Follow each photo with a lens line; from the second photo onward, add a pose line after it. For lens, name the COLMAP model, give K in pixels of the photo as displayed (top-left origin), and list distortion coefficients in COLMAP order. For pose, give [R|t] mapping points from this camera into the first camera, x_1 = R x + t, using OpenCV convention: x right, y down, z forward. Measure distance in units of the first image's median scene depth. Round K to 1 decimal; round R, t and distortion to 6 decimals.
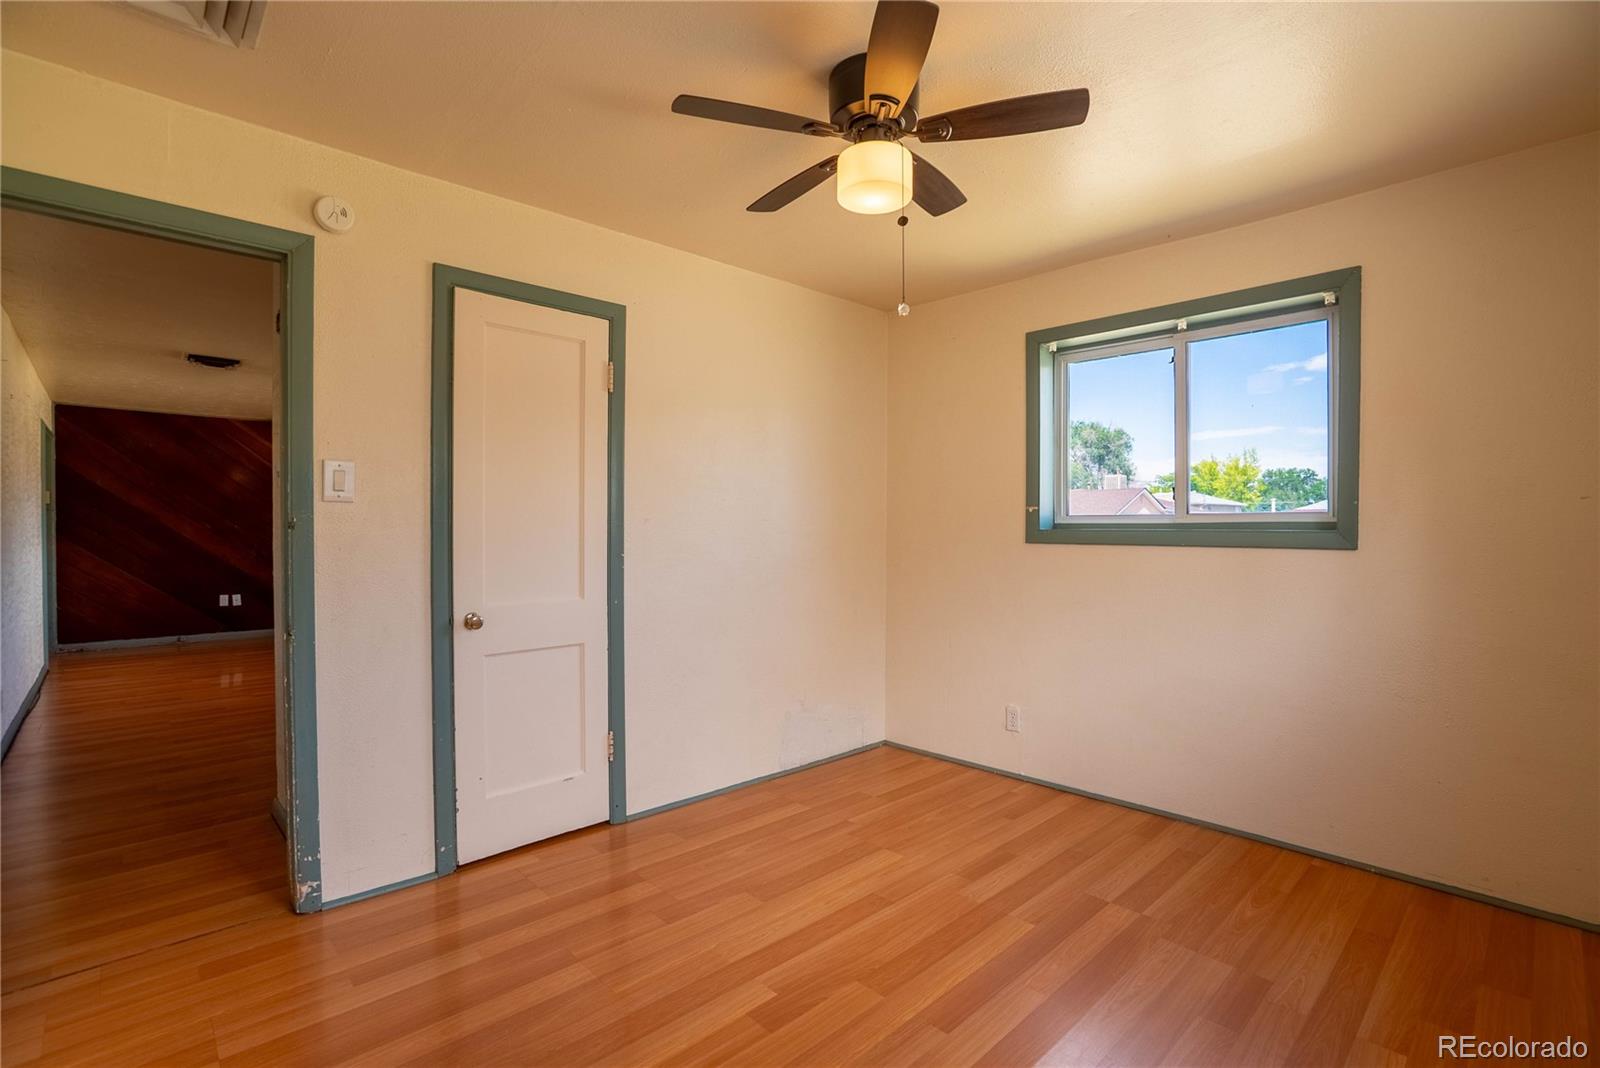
lens RADIAL K [[731.0, 0, 772.4], [0, 731.0, 541.5], [0, 0, 1]] dist [-0.014518, 0.000368]
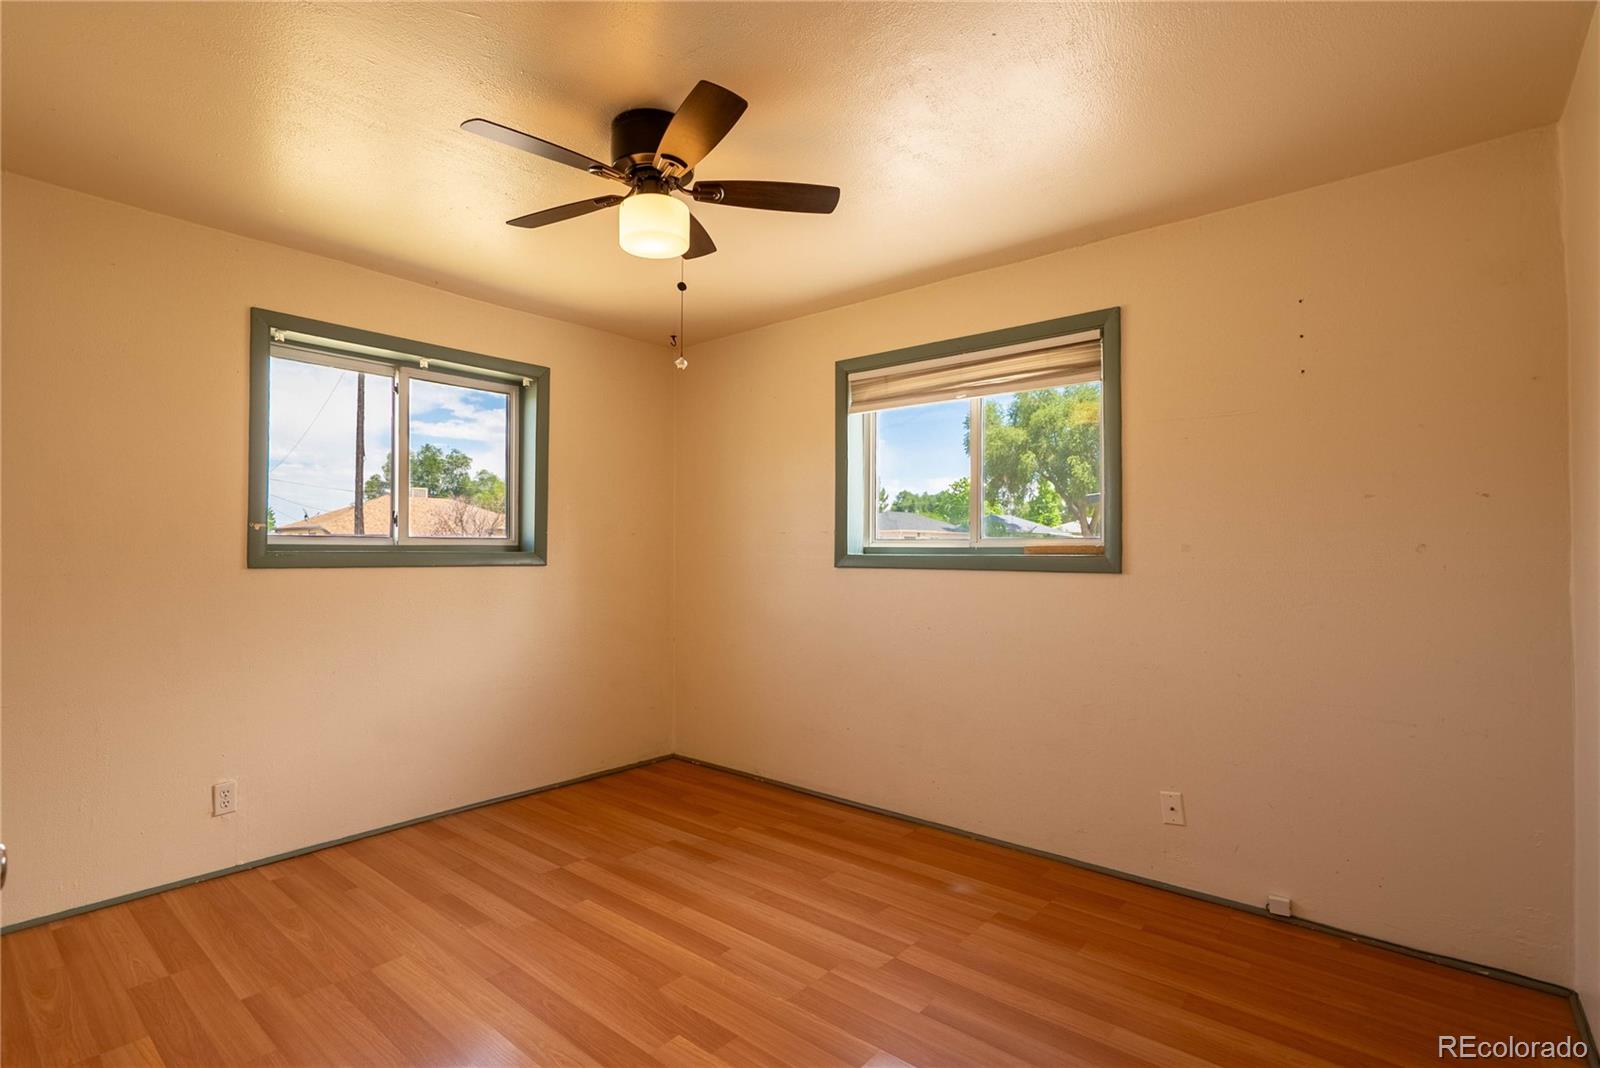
lens RADIAL K [[731.0, 0, 796.5], [0, 731.0, 548.5], [0, 0, 1]] dist [-0.014518, 0.000368]
pose [[-0.106130, 0.011881, 0.994281, -0.614684], [0.019390, 0.999763, -0.009877, 0.000987], [-0.994163, 0.018231, -0.106335, 0.602989]]
